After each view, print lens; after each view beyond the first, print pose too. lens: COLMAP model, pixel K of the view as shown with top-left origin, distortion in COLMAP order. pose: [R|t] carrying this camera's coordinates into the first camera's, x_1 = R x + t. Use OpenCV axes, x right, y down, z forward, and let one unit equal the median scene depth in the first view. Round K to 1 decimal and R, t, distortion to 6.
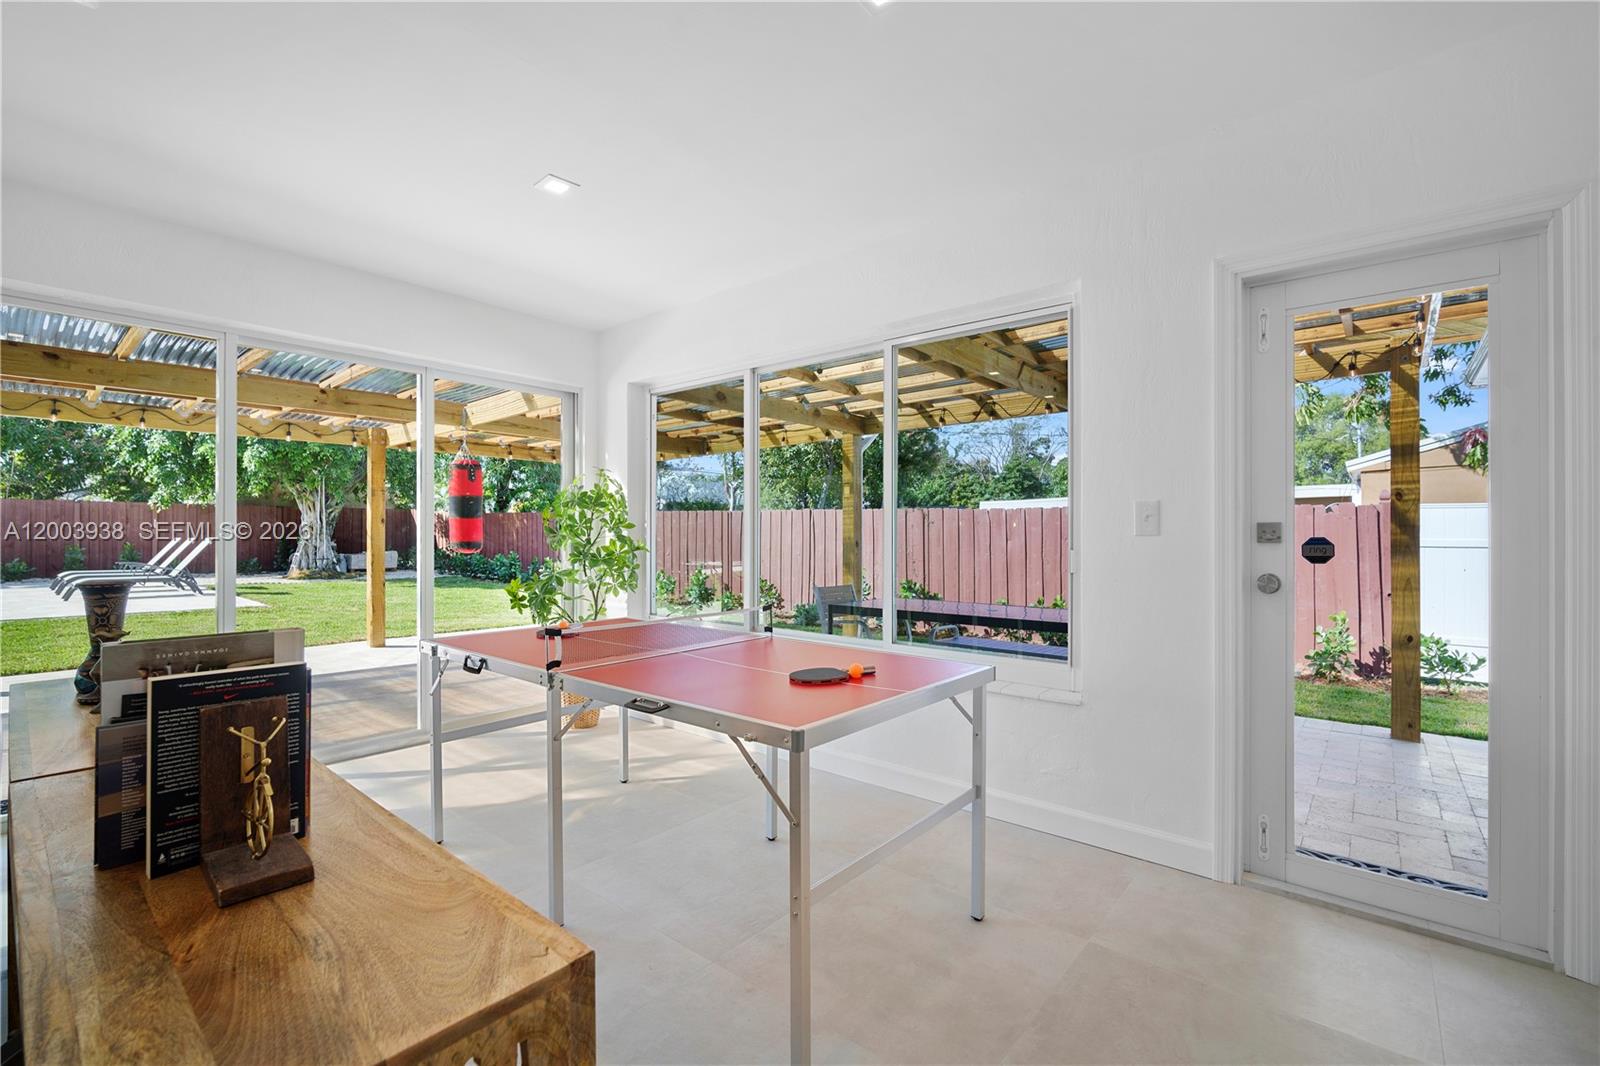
lens RADIAL K [[693.0, 0, 799.7], [0, 693.0, 528.4], [0, 0, 1]] dist [-0.007958, 0.003076]
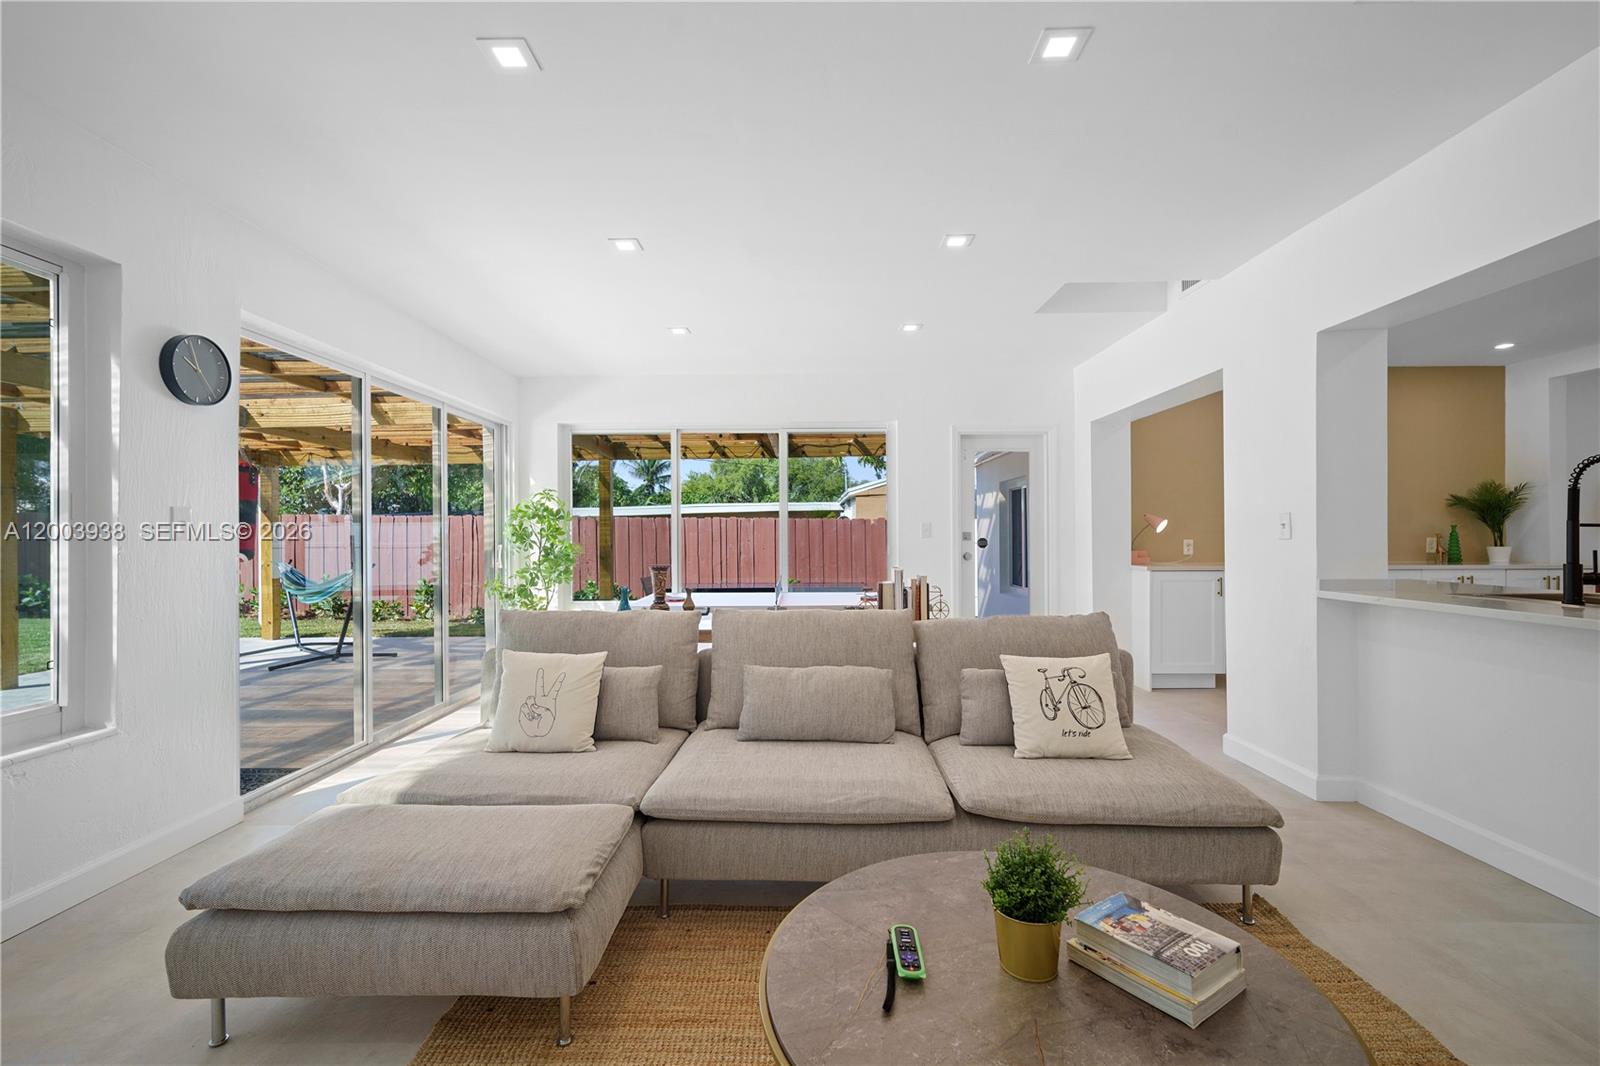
lens RADIAL K [[693.0, 0, 797.9], [0, 693.0, 534.0], [0, 0, 1]] dist [-0.007958, 0.003076]
pose [[0.770847, -0.002573, 0.637015, -0.483840], [0.001771, 0.999997, 0.001896, -0.002679], [-0.637017, -0.000333, 0.770849, -0.190150]]
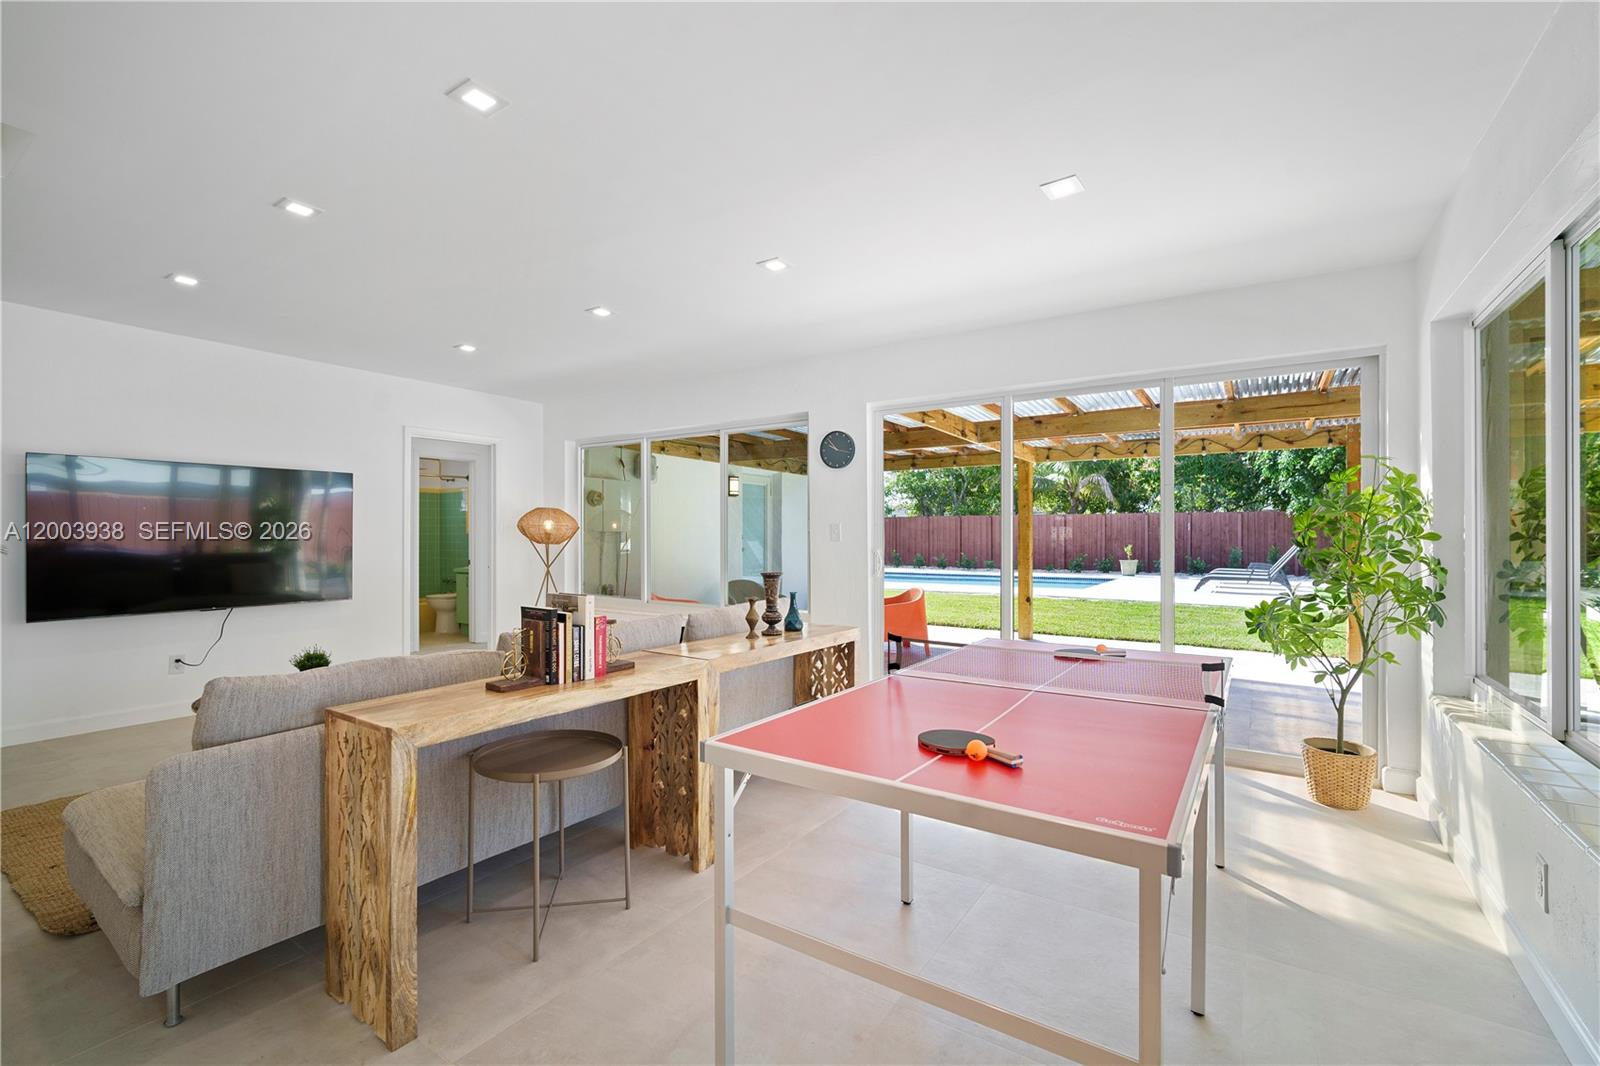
lens RADIAL K [[693.0, 0, 814.7], [0, 693.0, 533.5], [0, 0, 1]] dist [-0.007958, 0.003076]
pose [[0.132620, -0.001245, -0.991166, 0.113276], [0.003623, 0.999993, -0.000771, -0.003015], [0.991160, -0.003489, 0.132623, 0.107920]]
